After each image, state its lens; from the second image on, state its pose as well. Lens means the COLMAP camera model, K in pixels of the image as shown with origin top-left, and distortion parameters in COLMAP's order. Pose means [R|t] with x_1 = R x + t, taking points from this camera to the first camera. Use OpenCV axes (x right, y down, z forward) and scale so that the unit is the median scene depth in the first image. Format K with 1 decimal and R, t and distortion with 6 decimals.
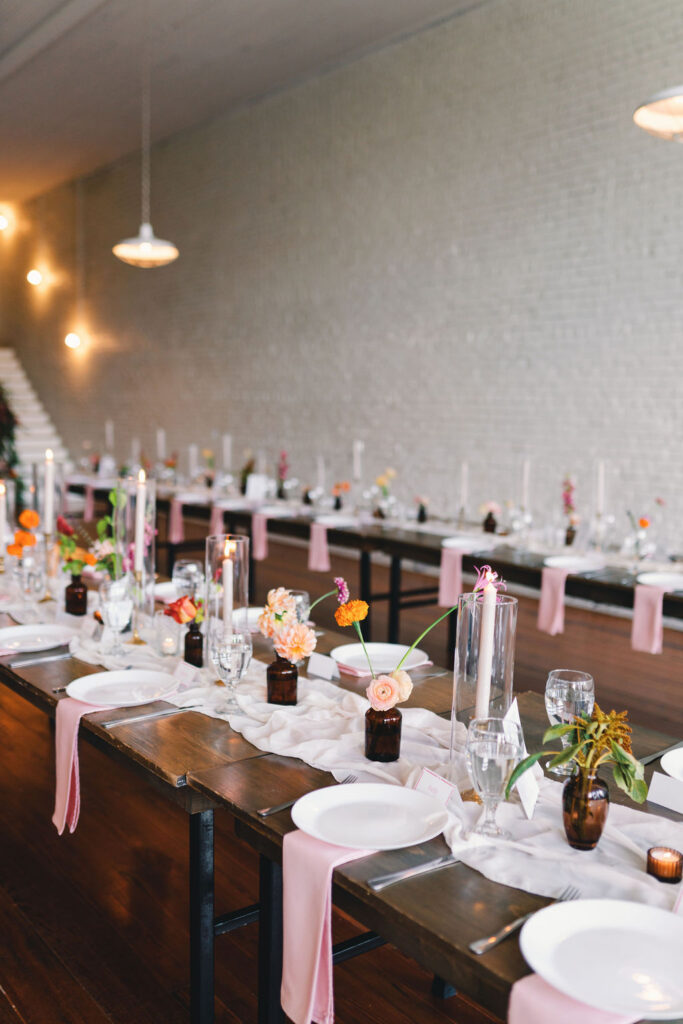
lens RADIAL K [[989.3, 0, 339.6], [0, 989.3, 516.4], [0, 0, 1]] dist [-0.008523, 0.000000]
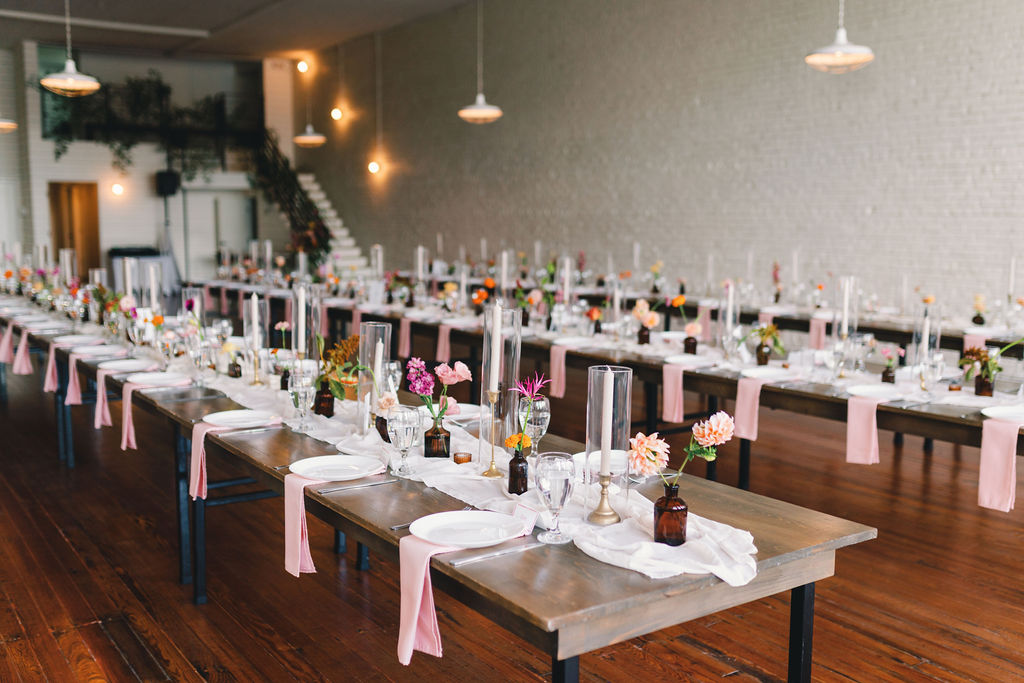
lens RADIAL K [[989.3, 0, 513.3], [0, 989.3, 336.6], [0, 0, 1]] dist [-0.008523, 0.000000]
pose [[0.998220, -0.012438, -0.058332, -0.065450], [0.013078, 0.999858, 0.010592, 0.037403], [0.058192, -0.011336, 0.998241, -0.400896]]
